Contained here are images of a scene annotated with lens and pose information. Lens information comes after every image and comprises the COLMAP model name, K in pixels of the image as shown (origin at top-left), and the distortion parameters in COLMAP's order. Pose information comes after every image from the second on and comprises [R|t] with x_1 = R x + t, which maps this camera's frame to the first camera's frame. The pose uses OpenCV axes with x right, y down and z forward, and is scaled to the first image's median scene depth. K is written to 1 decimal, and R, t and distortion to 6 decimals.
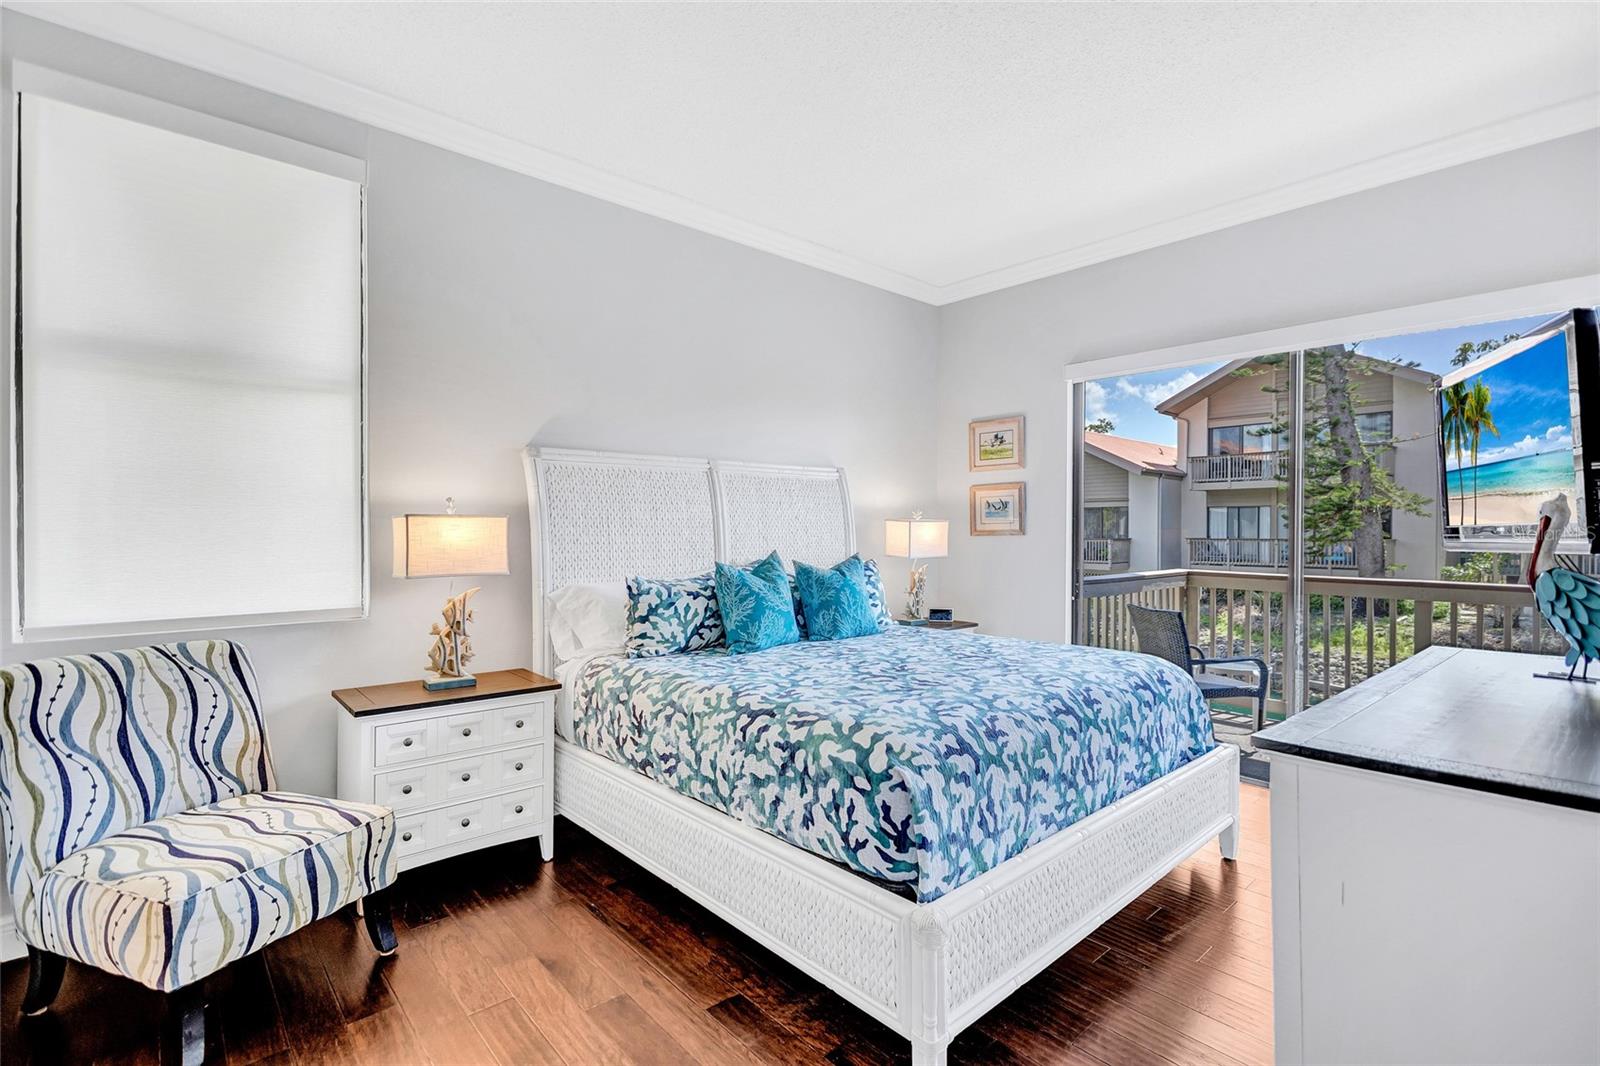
lens RADIAL K [[727.0, 0, 788.5], [0, 727.0, 533.9], [0, 0, 1]] dist [-0.000132, 0.000008]
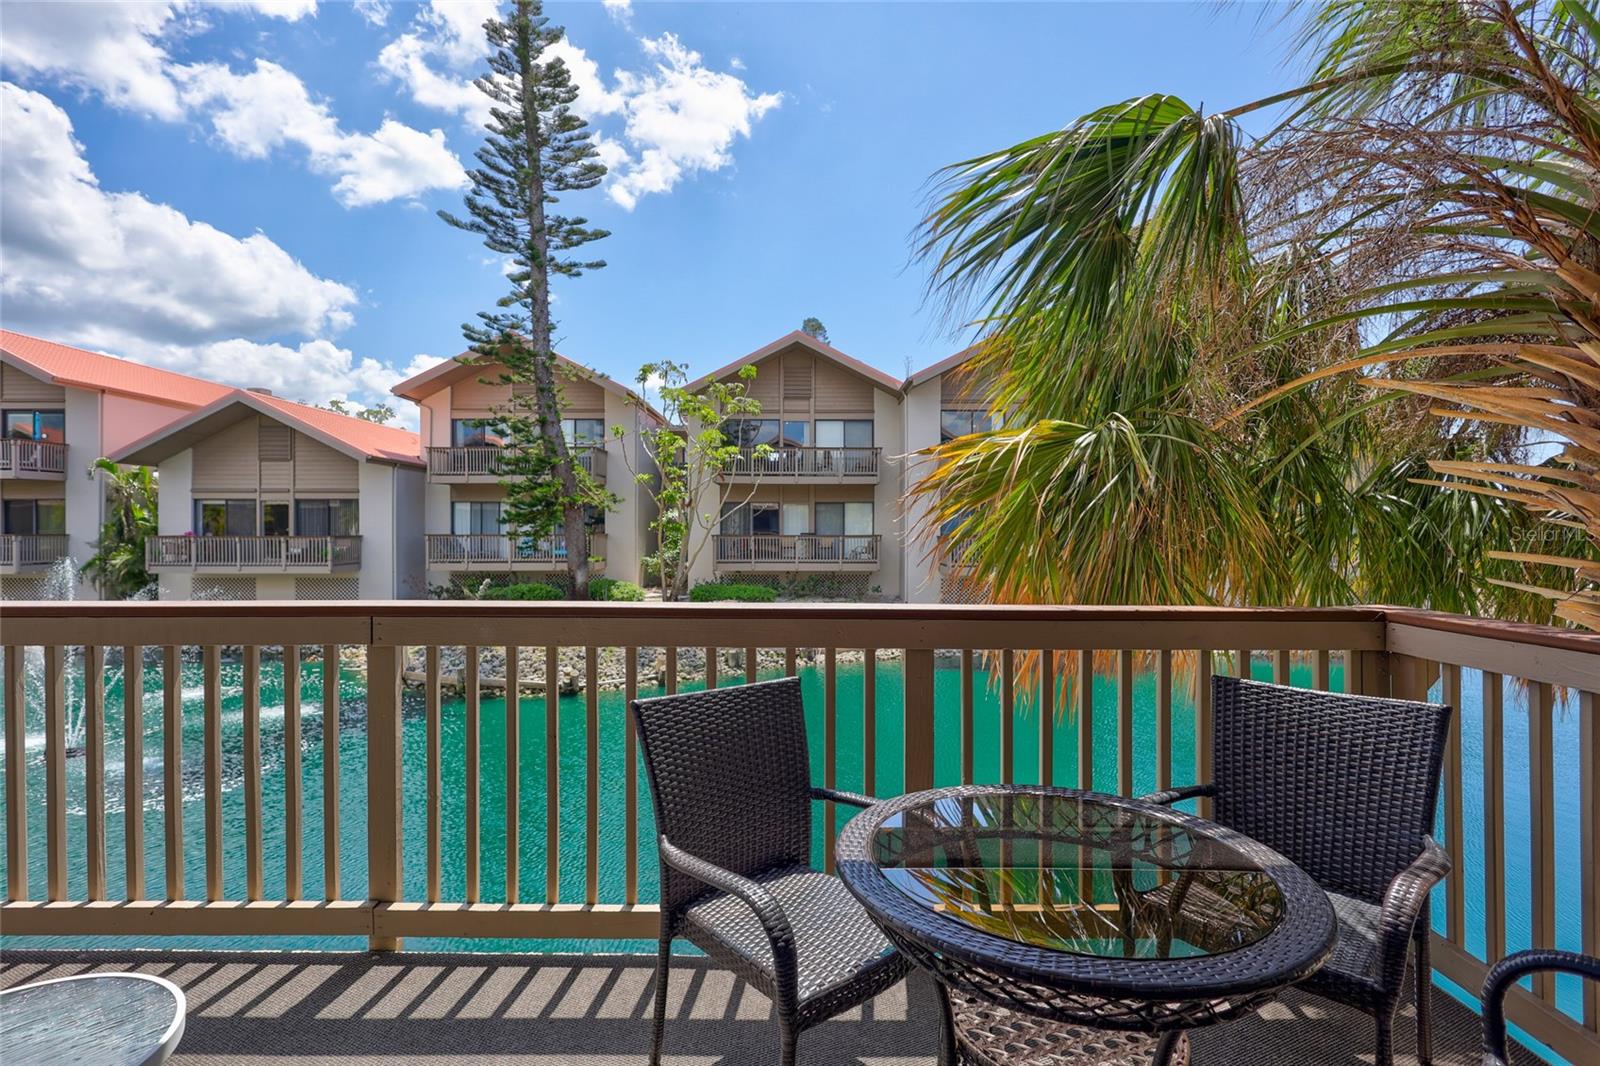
lens RADIAL K [[727.0, 0, 774.7], [0, 727.0, 530.8], [0, 0, 1]] dist [-0.000132, 0.000008]
pose [[0.663615, -0.003134, 0.748068, 1.465400], [0.004682, 0.999989, 0.000036, 0.030102], [-0.748060, 0.003478, 0.663622, 0.544613]]
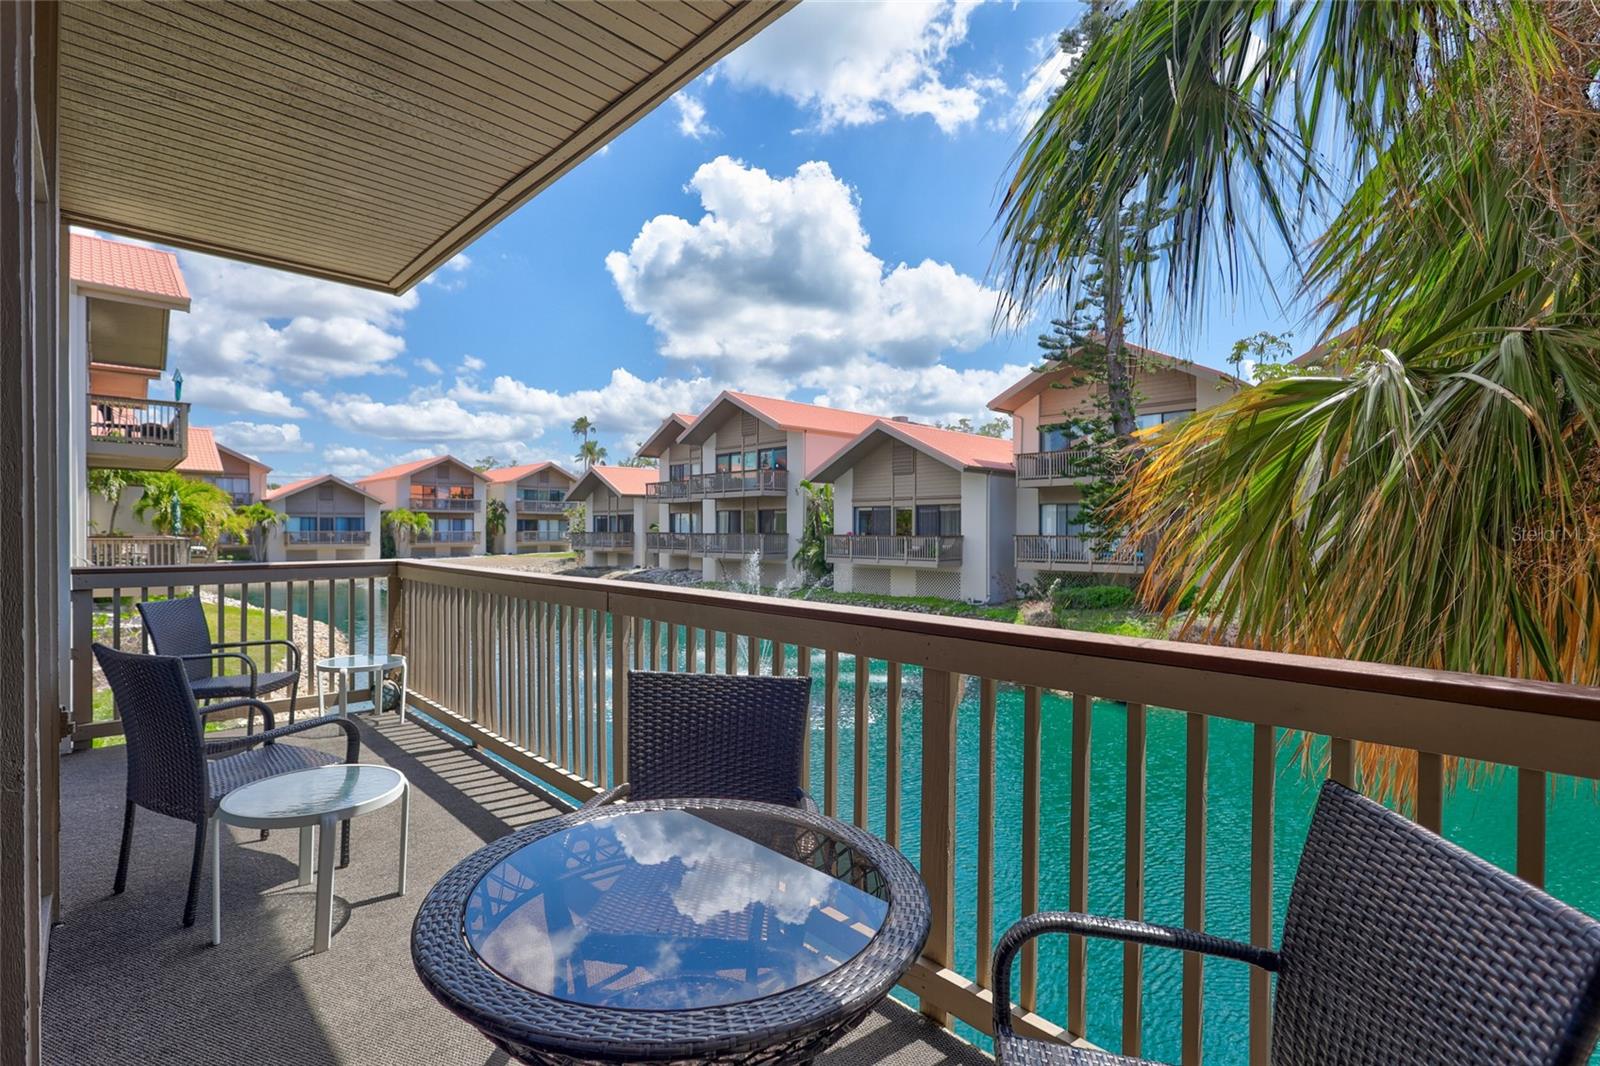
lens RADIAL K [[727.0, 0, 798.4], [0, 727.0, 537.3], [0, 0, 1]] dist [-0.000132, 0.000008]
pose [[0.998690, -0.000048, 0.051167, 1.943527], [-0.000214, 0.999987, 0.005117, 0.034255], [-0.051167, -0.005122, 0.998677, 0.171675]]
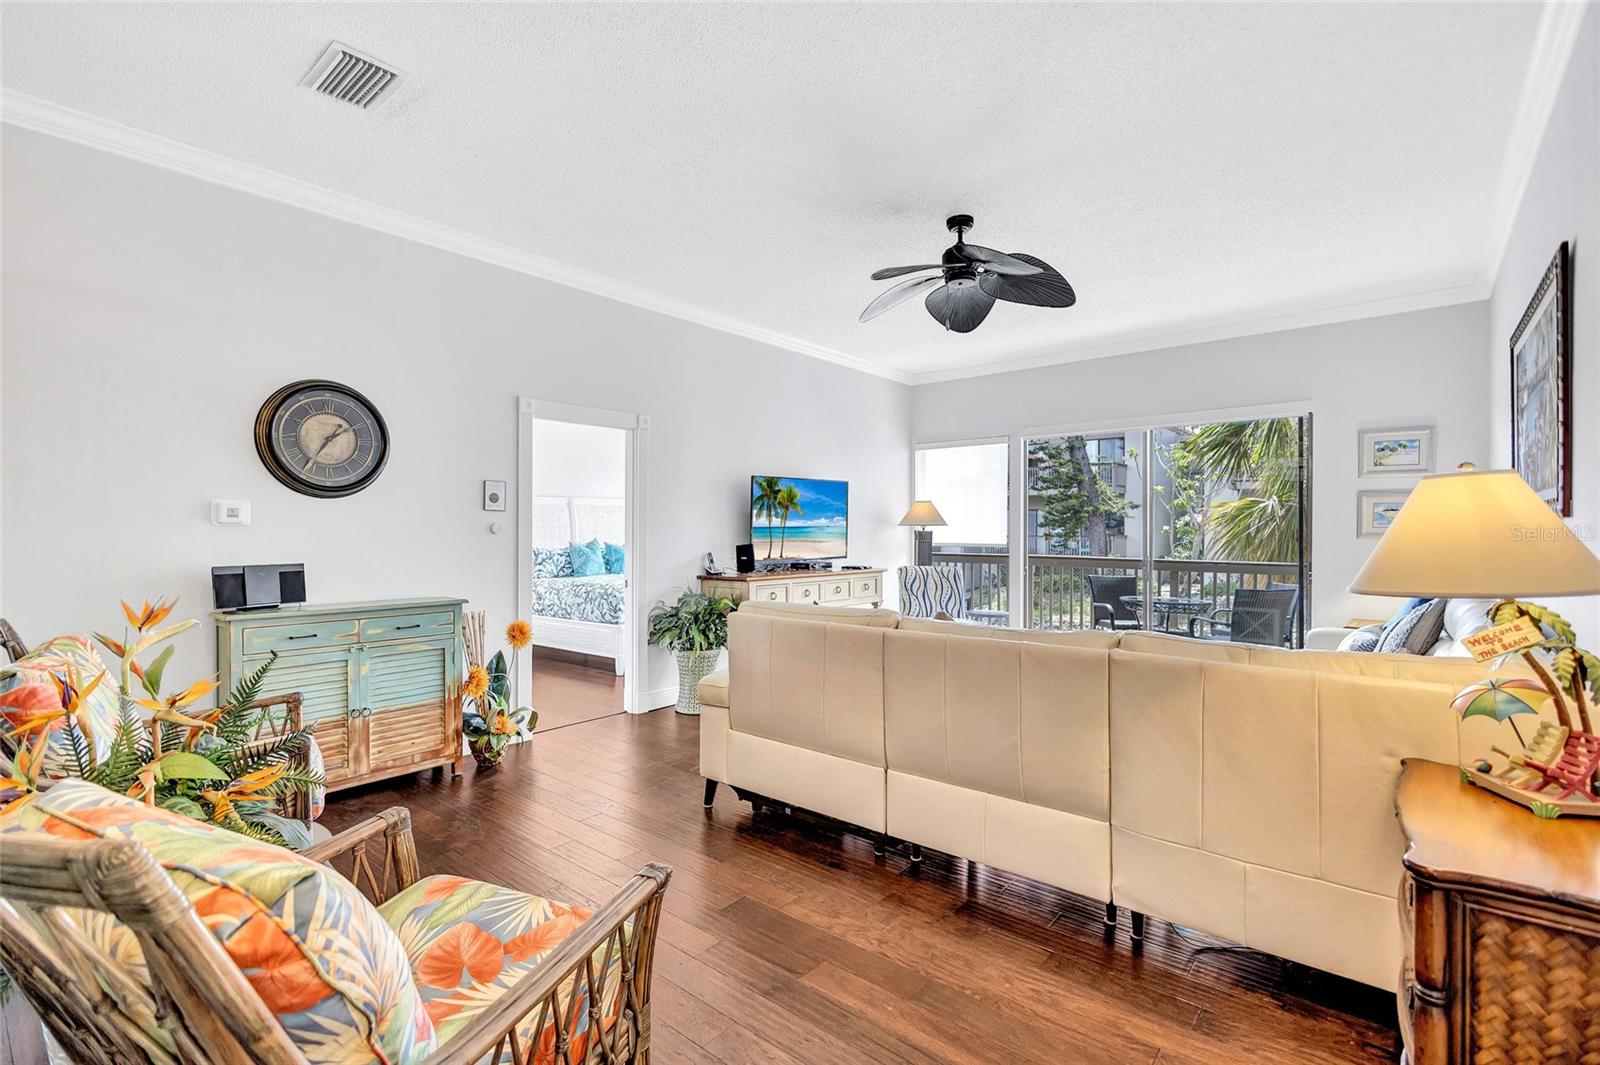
lens RADIAL K [[727.0, 0, 797.1], [0, 727.0, 529.7], [0, 0, 1]] dist [-0.000132, 0.000008]
pose [[0.985670, -0.002687, 0.168664, 0.252650], [0.003497, 0.999984, -0.004505, 0.010278], [-0.168650, 0.005030, 0.985663, -1.619674]]
